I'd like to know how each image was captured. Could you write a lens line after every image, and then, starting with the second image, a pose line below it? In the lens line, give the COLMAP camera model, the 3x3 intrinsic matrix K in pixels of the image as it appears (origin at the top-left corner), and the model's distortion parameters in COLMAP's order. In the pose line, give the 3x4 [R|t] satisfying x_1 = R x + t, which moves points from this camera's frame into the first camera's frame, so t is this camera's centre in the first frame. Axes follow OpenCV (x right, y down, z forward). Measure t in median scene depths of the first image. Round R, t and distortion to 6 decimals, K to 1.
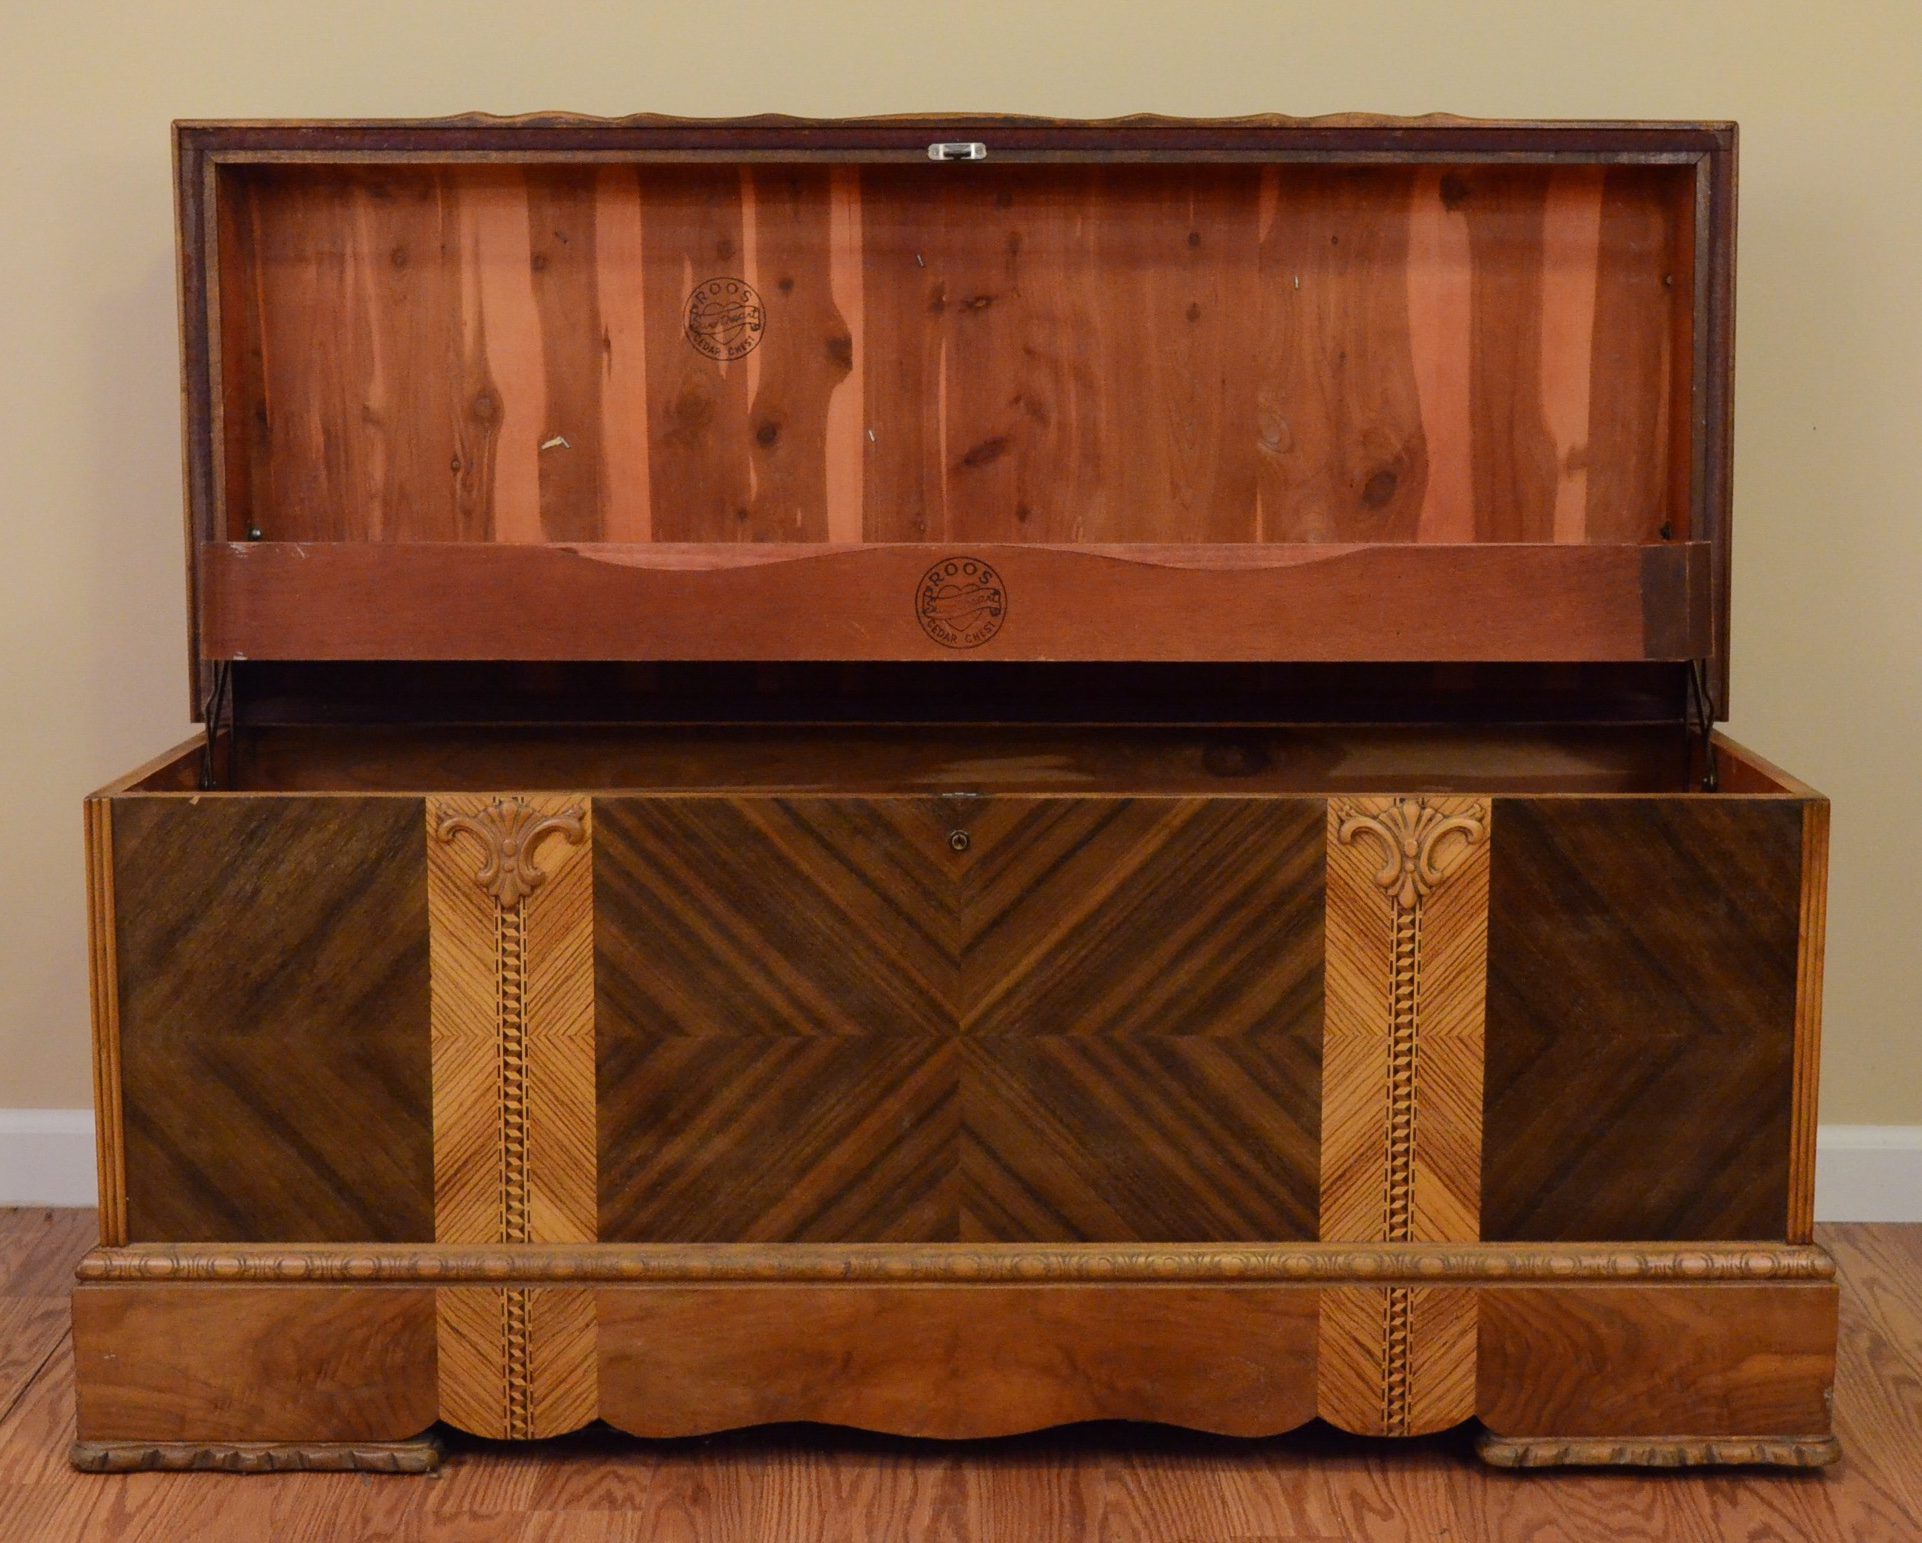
lens RADIAL K [[3214.9, 0, 1069.0], [0, 3214.9, 746.1], [0, 0, 1]] dist [-0.041427, 0.000000]
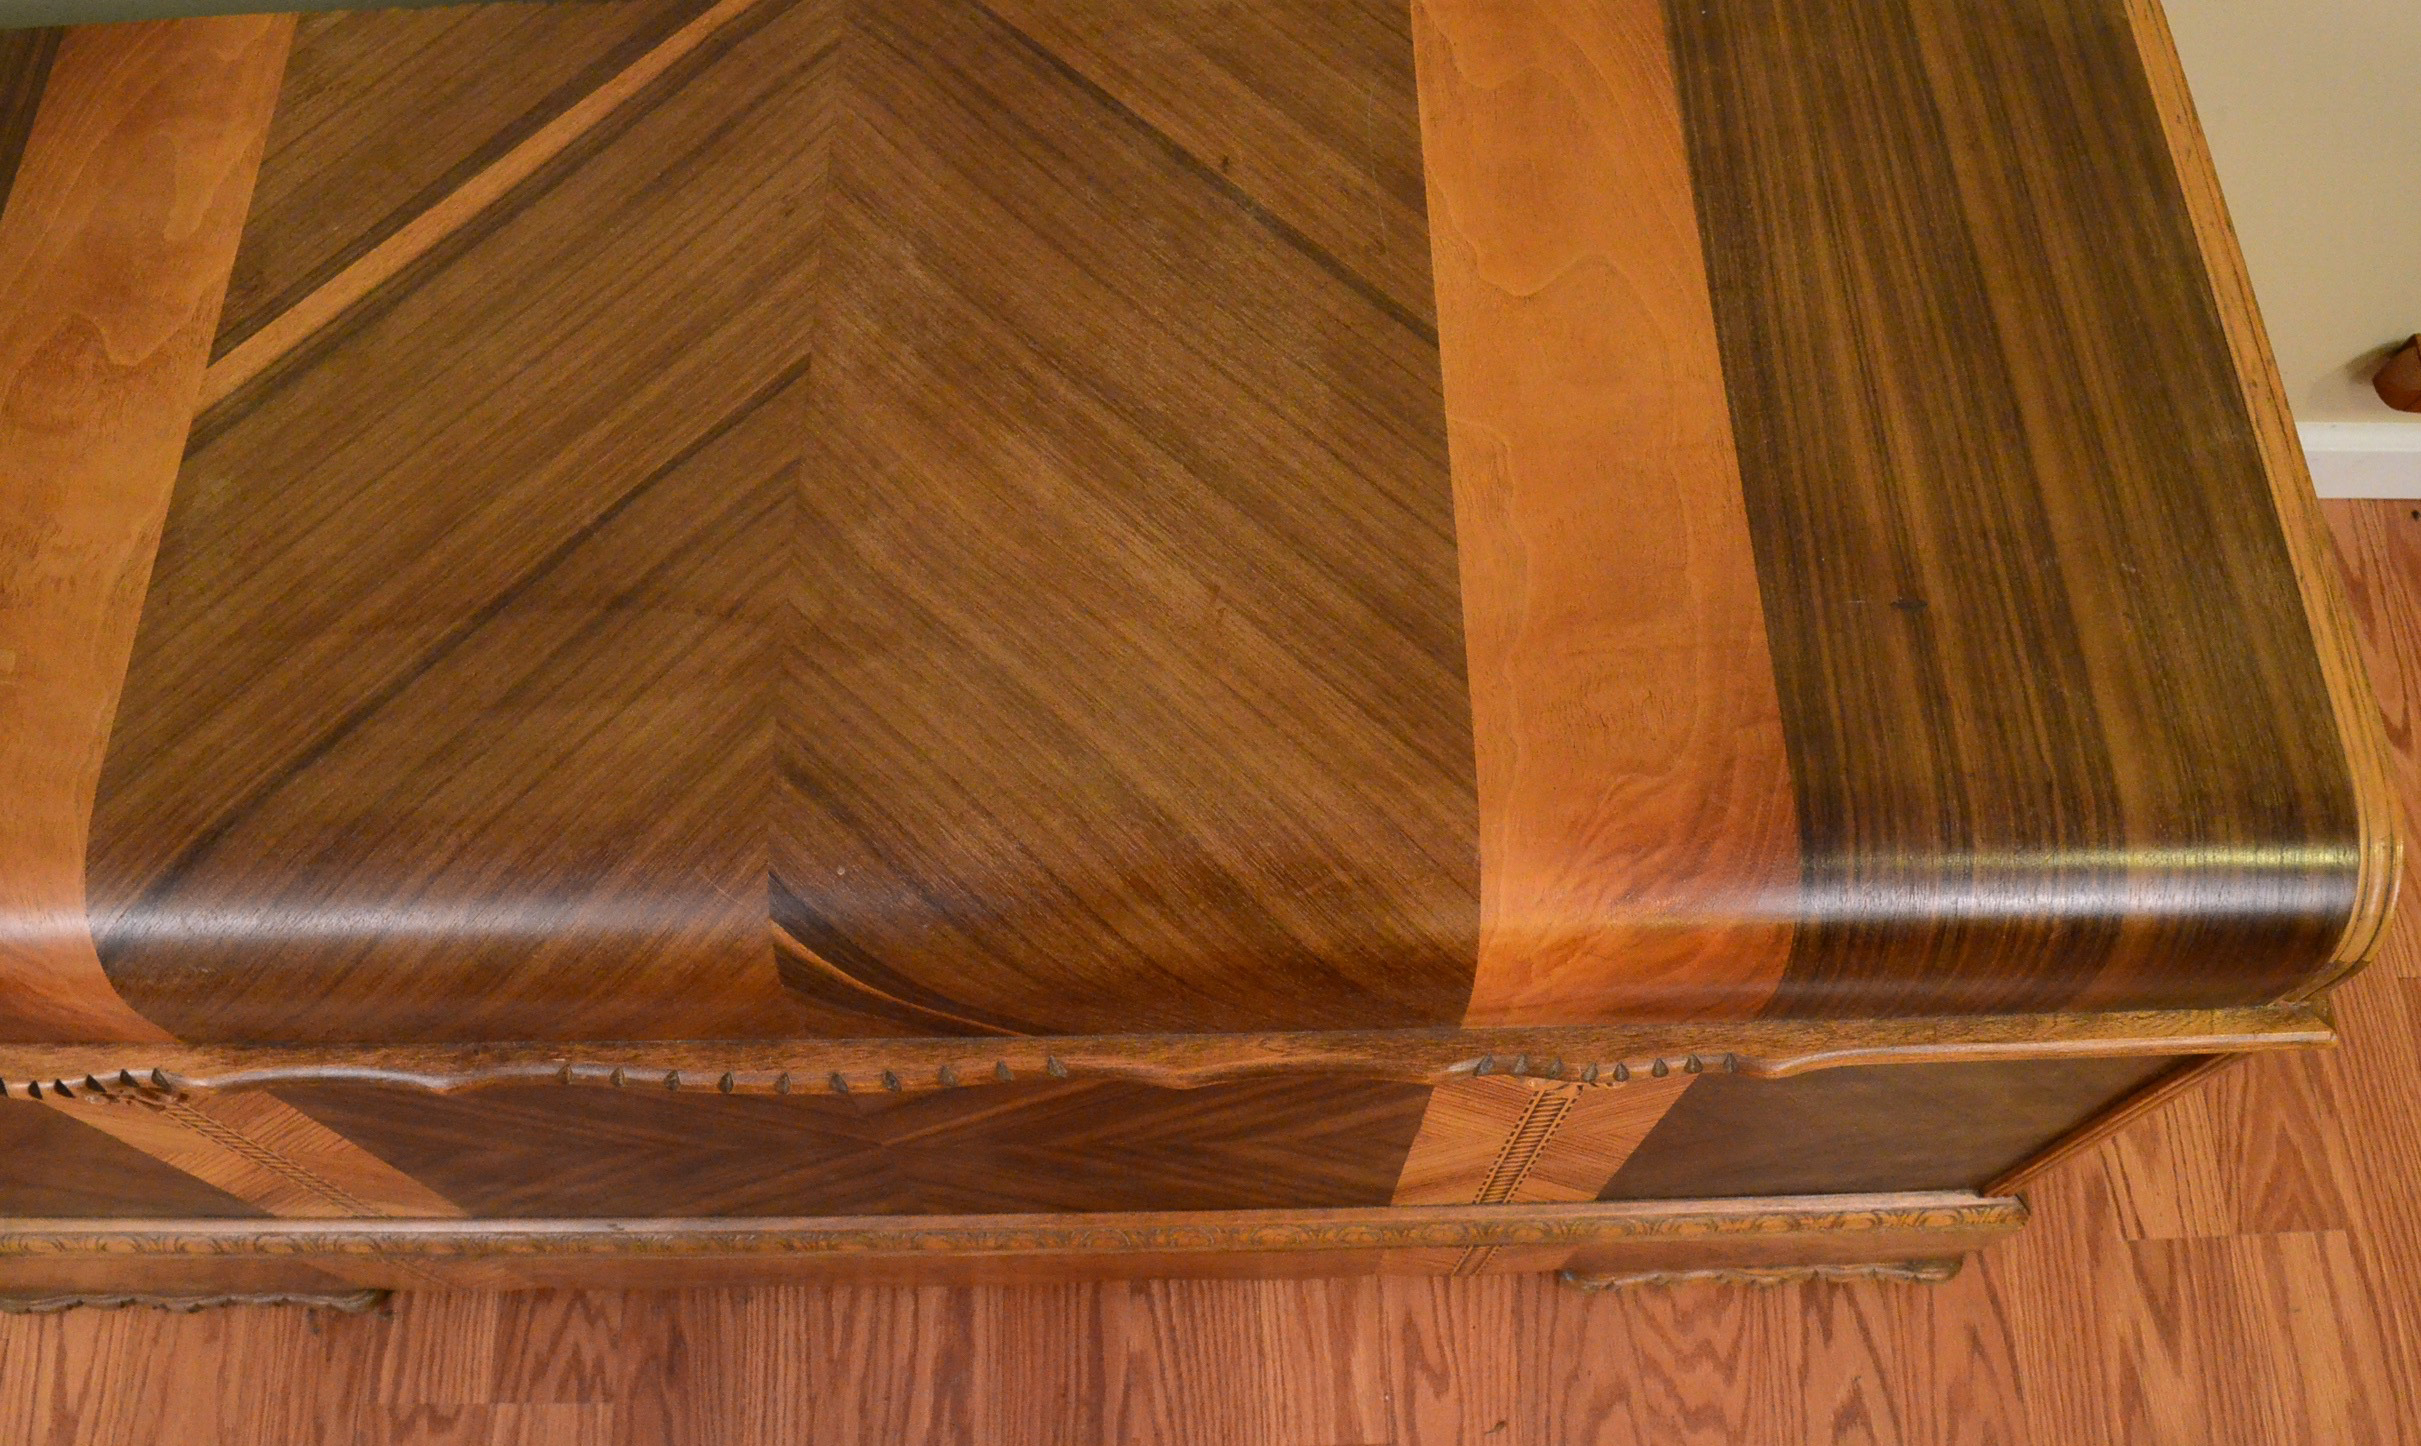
lens RADIAL K [[1932.8, 0, 1225.4], [0, 1932.8, 758.2], [0, 0, 1]] dist [-0.099923, 0.023895]
pose [[0.999951, 0.006964, -0.007075, 0.040785], [0.002192, 0.540257, 0.841497, -0.300854], [0.009683, -0.841471, 0.540215, 0.845394]]
